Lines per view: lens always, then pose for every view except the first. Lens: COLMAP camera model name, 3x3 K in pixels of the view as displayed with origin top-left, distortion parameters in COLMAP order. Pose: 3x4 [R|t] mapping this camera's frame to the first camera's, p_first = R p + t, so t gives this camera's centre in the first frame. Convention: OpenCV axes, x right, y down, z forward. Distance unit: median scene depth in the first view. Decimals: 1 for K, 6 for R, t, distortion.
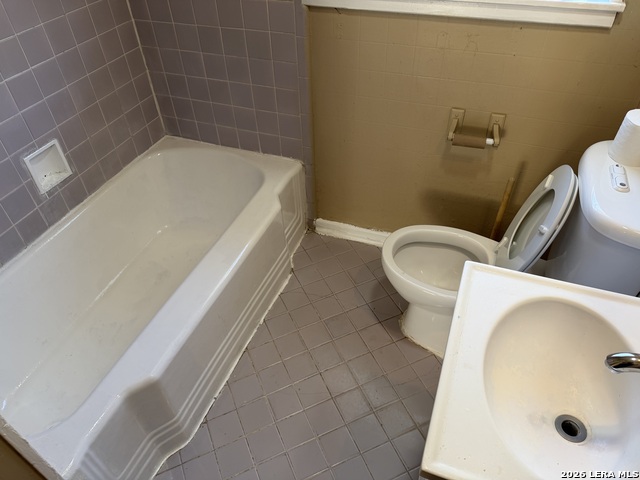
lens RADIAL K [[442.1, 0, 320.0], [0, 442.1, 240.0], [0, 0, 1]] dist [0.102827, -0.157570]
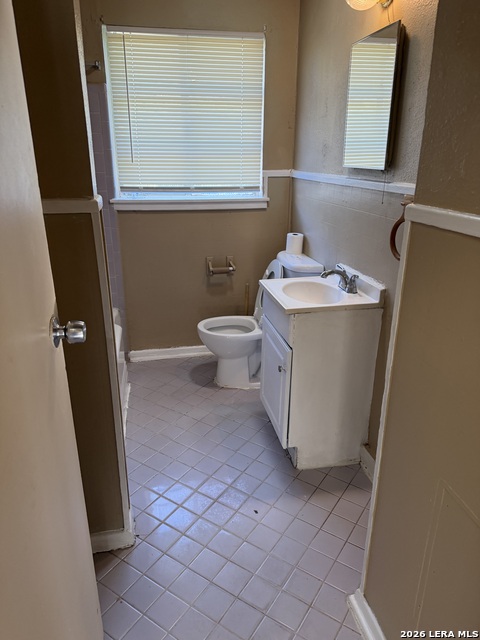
lens RADIAL K [[442.1, 0, 240.0], [0, 442.1, 320.0], [0, 0, 1]] dist [0.102827, -0.157570]
pose [[0.848824, -0.159141, 0.504155, -0.514592], [0.328892, 0.905574, -0.267889, 0.445914], [-0.413918, 0.393204, 0.821013, -0.424692]]
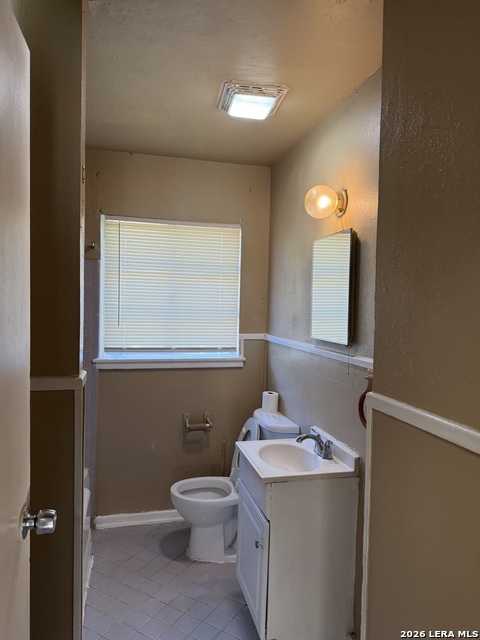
lens RADIAL K [[442.1, 0, 240.0], [0, 442.1, 320.0], [0, 0, 1]] dist [0.102827, -0.157570]
pose [[0.822732, 0.018130, 0.568140, -0.531460], [0.341469, 0.783285, -0.519483, 0.413500], [-0.454434, 0.621398, 0.638244, -0.489907]]
